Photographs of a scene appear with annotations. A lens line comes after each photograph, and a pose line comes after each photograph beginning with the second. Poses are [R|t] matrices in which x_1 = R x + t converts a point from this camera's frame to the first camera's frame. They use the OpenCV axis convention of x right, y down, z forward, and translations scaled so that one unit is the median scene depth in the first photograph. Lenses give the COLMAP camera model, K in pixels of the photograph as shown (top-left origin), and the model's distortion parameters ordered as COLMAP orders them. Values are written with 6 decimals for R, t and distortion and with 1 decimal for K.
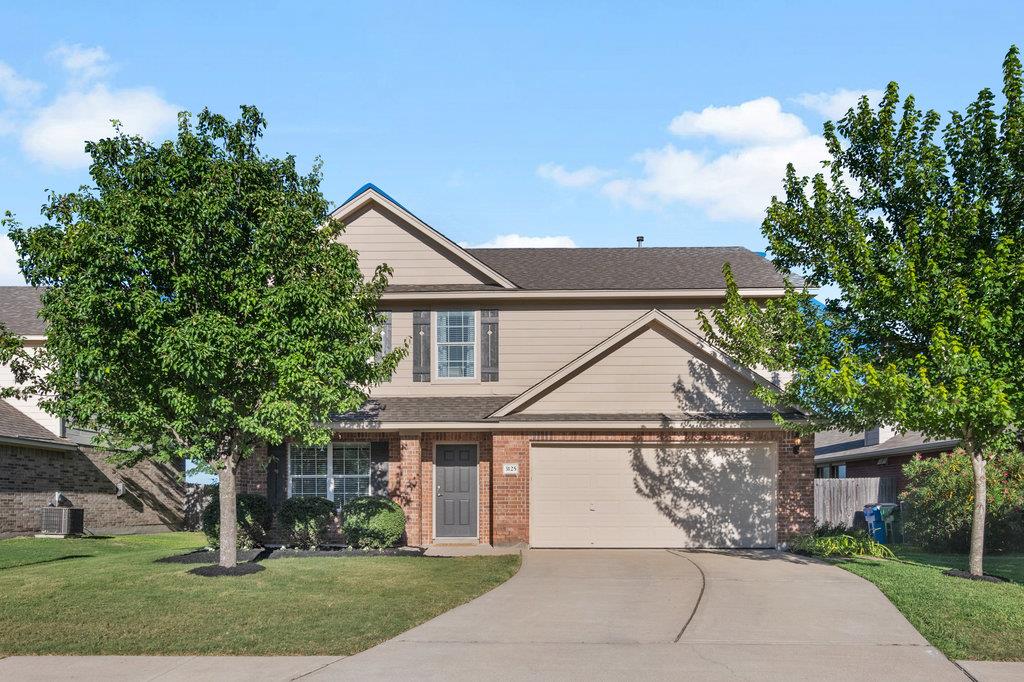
lens RADIAL K [[400.1, 0, 512.3], [0, 400.1, 343.0], [0, 0, 1]] dist [0.001206, -0.001120]
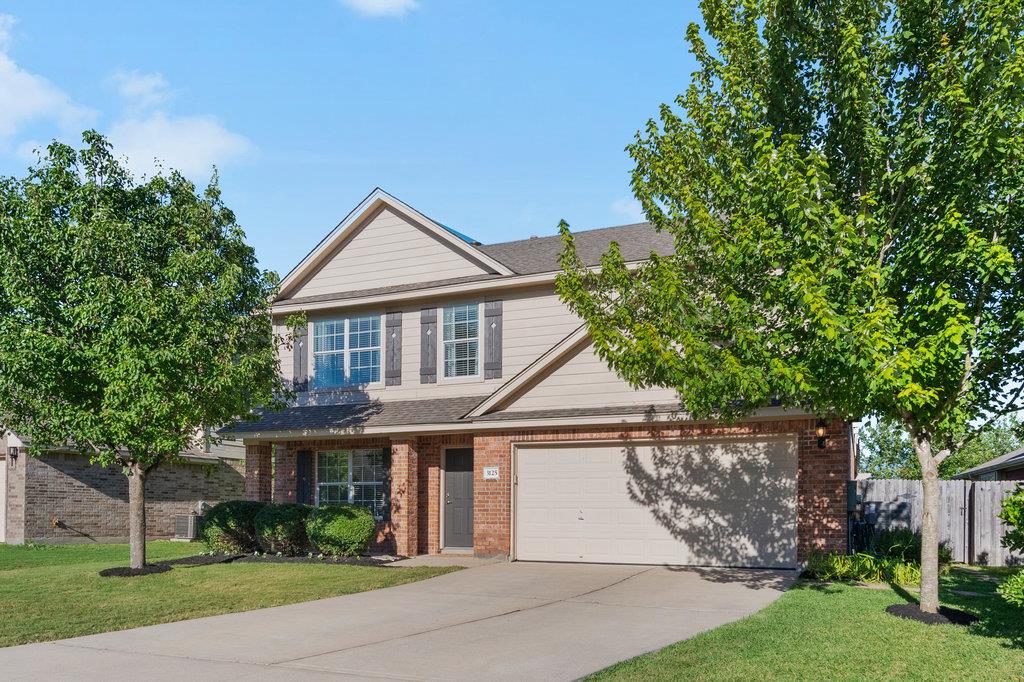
lens RADIAL K [[435.9, 0, 512.0], [0, 435.9, 339.2], [0, 0, 1]] dist [-0.002955, 0.000261]
pose [[0.975675, -0.076956, -0.205269, 0.278805], [0.077284, 0.996988, -0.006433, 0.021487], [0.205146, -0.009587, 0.978684, 0.043405]]
